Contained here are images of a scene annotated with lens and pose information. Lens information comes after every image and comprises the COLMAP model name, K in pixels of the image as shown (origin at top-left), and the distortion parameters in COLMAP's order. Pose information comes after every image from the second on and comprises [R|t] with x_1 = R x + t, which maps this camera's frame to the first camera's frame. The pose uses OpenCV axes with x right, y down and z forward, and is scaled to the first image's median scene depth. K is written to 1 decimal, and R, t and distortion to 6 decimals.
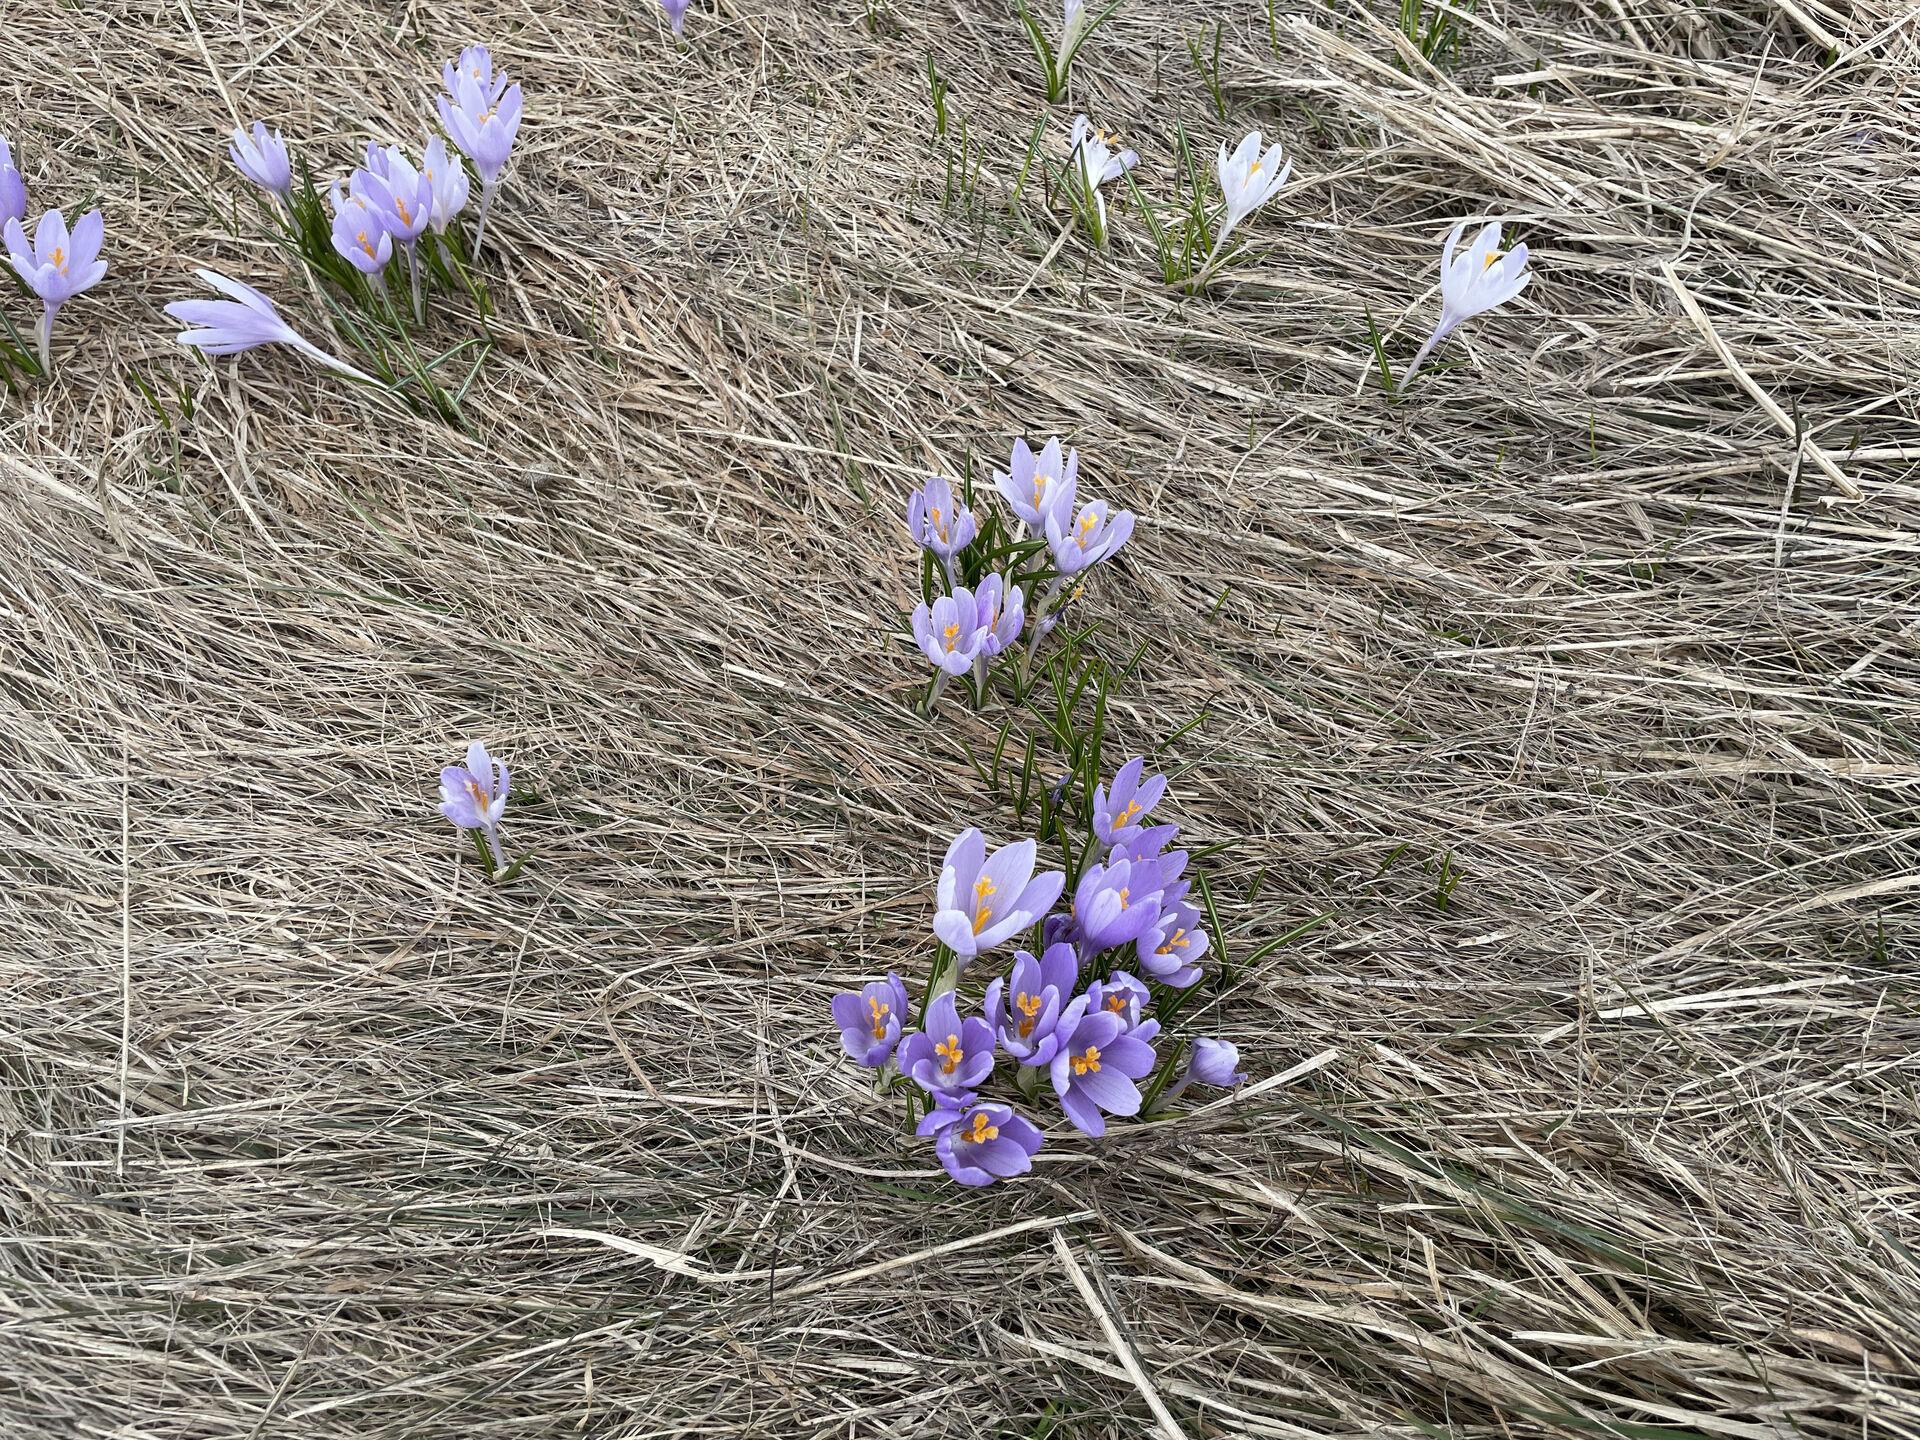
lens RADIAL K [[1462.7, 0, 960.0], [0, 1462.7, 710.7], [0, 0, 1]] dist [0.033444, -0.002899]
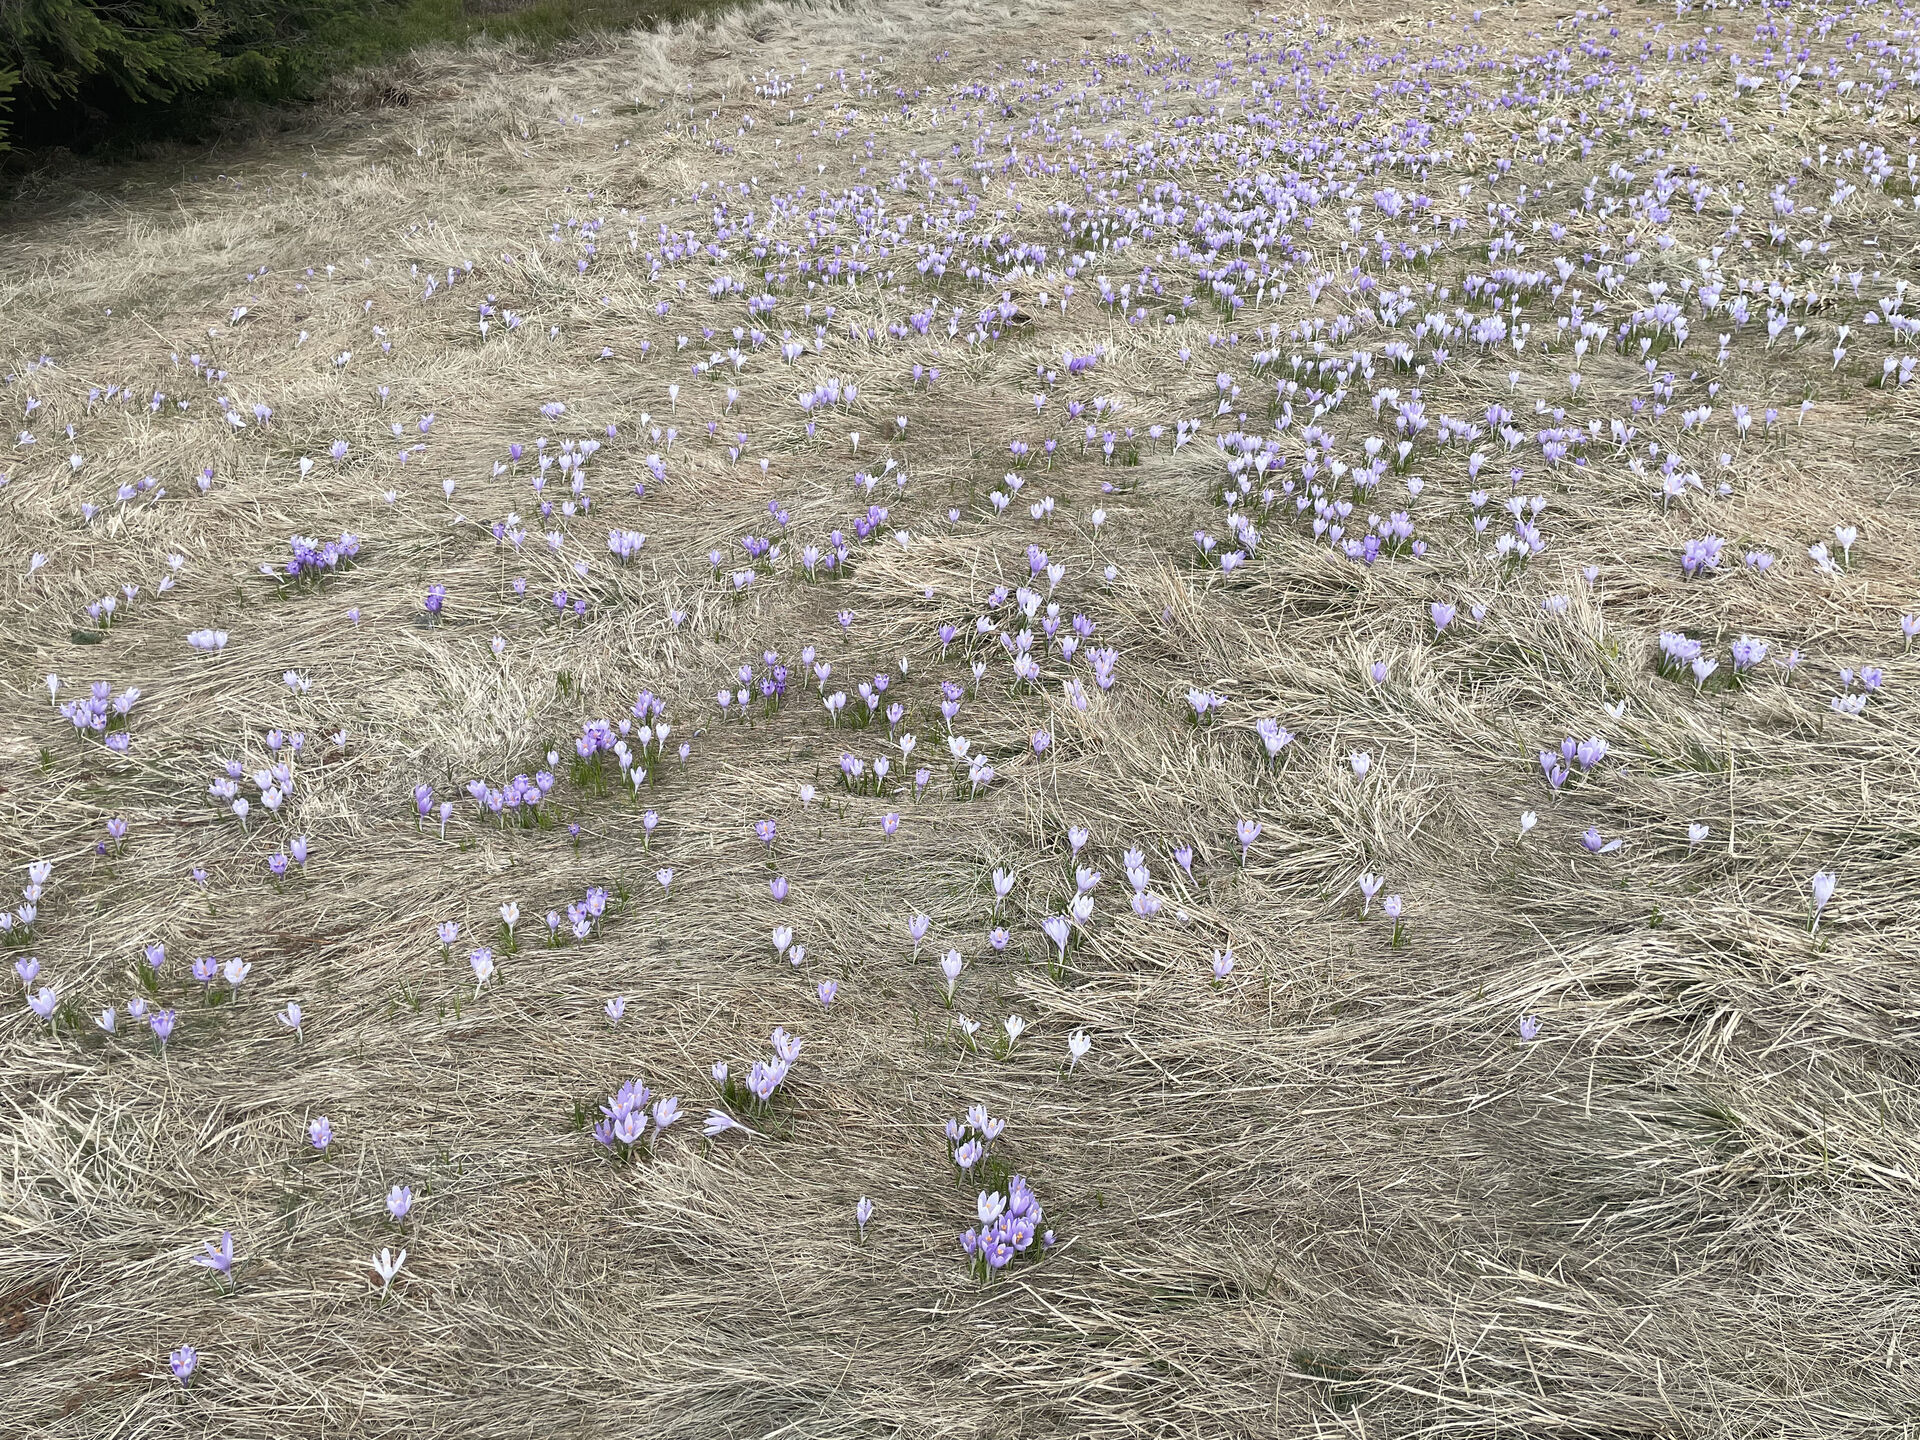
lens RADIAL K [[1462.7, 0, 963.9], [0, 1462.7, 713.3], [0, 0, 1]] dist [0.033444, -0.002899]
pose [[0.977876, -0.136217, 0.158759, -0.402606], [0.196534, 0.858194, -0.474212, 0.676269], [-0.071650, 0.494922, 0.865979, -2.571230]]
